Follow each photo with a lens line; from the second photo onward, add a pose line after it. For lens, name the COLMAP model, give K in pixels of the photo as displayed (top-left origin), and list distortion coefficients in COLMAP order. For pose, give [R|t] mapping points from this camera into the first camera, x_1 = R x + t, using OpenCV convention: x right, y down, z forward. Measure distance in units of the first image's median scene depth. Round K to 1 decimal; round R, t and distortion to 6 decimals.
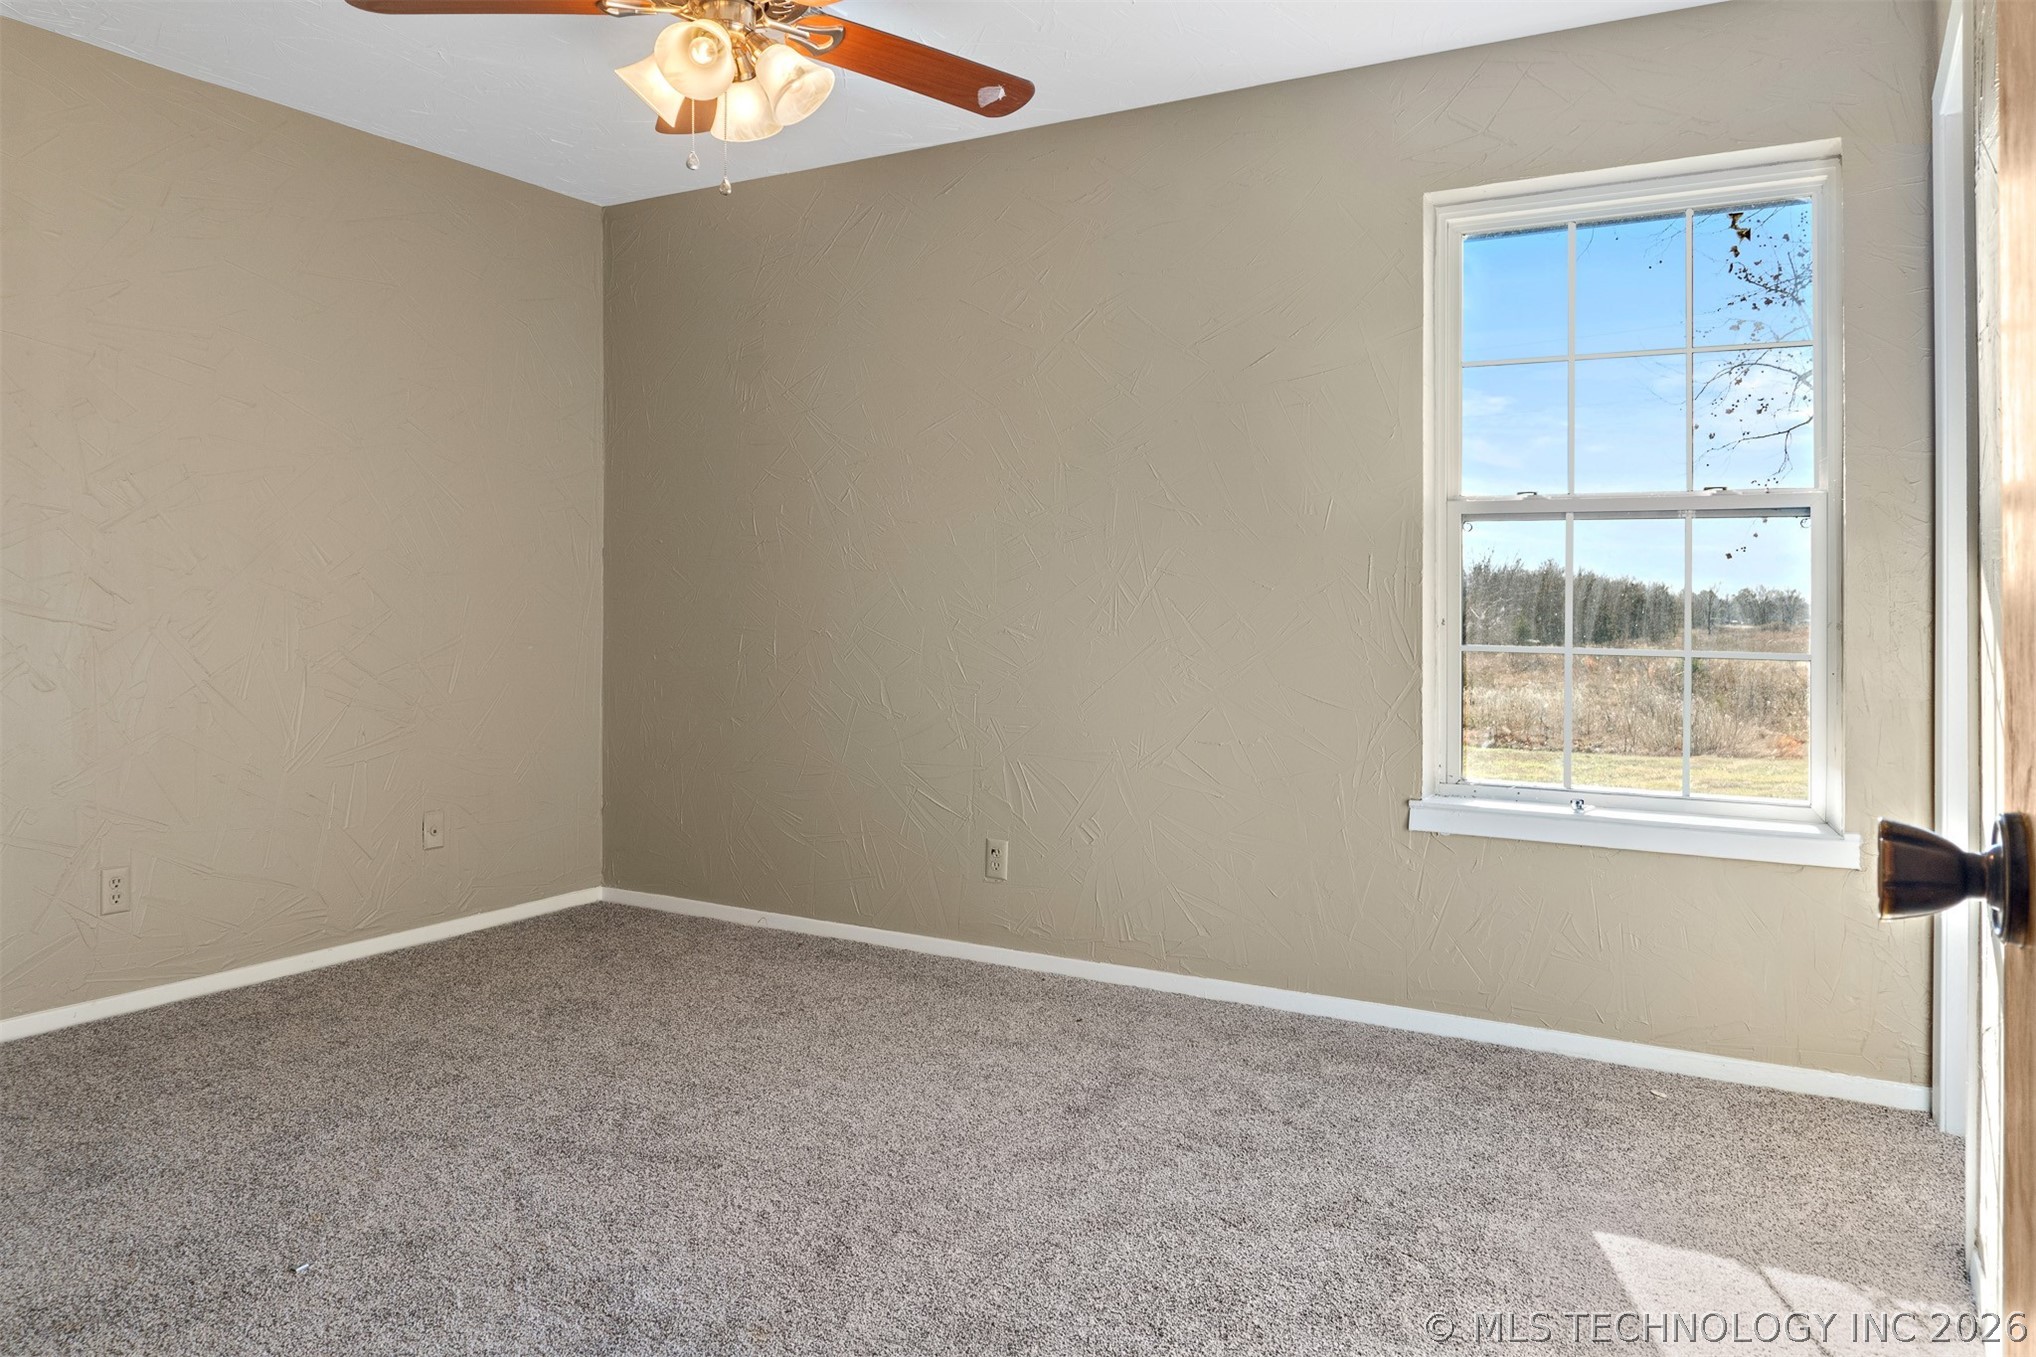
lens RADIAL K [[1397.0, 0, 1036.0], [0, 1397.0, 601.0], [0, 0, 1]] dist [0.000847, -0.000711]
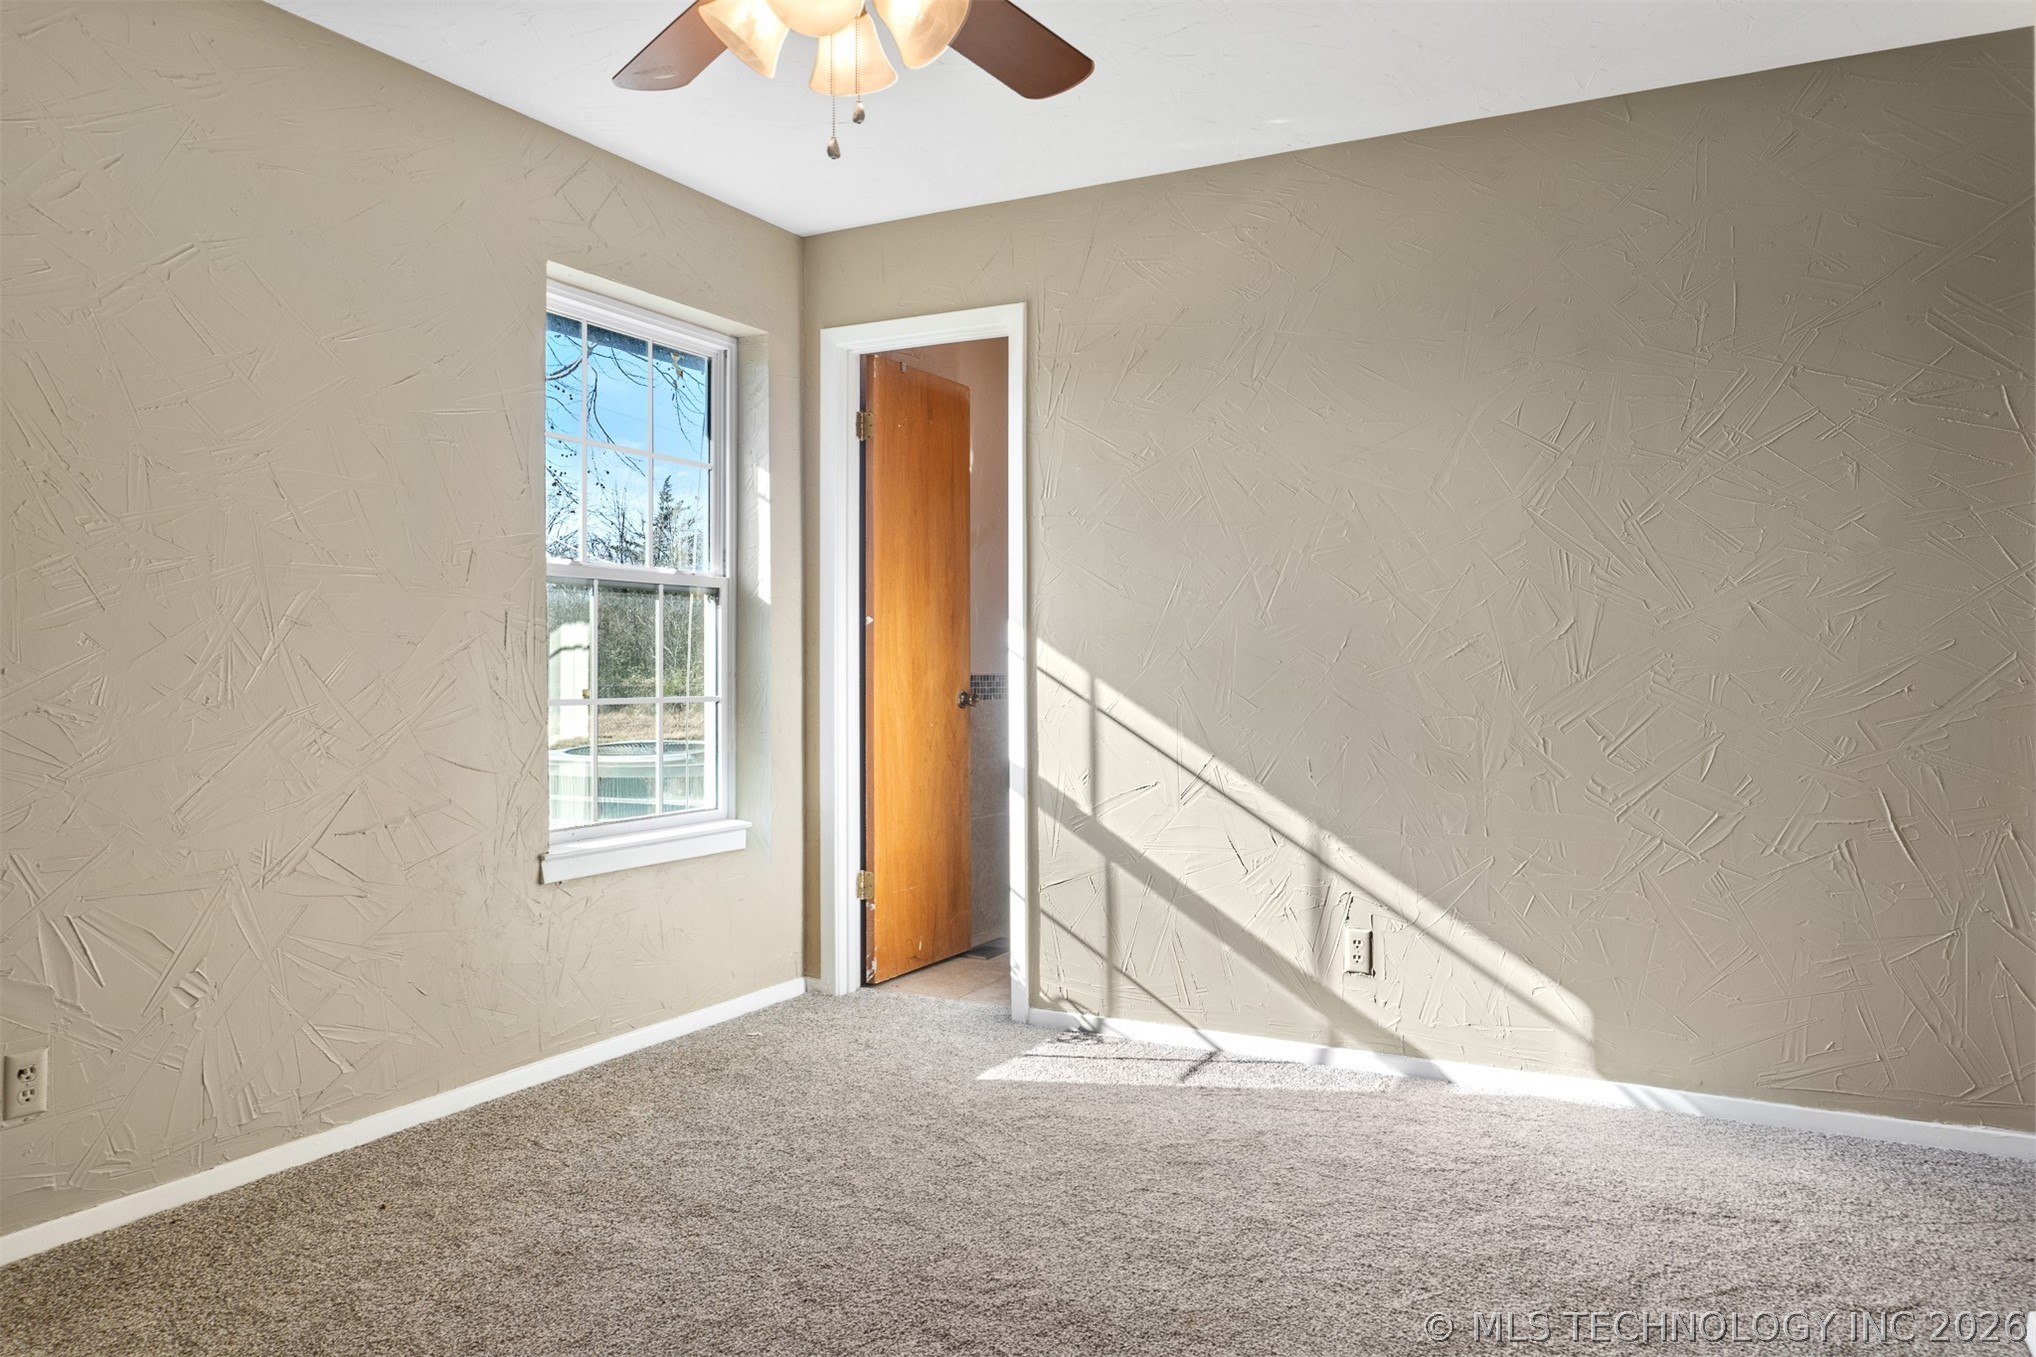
lens RADIAL K [[1405.5, 0, 1006.8], [0, 1405.5, 640.5], [0, 0, 1]] dist [-0.025744, -0.004775]
pose [[-0.031038, 0.008299, 0.999484, -0.762668], [0.001370, 0.999965, -0.008260, -0.004643], [-0.999517, 0.001113, -0.031049, 0.692971]]
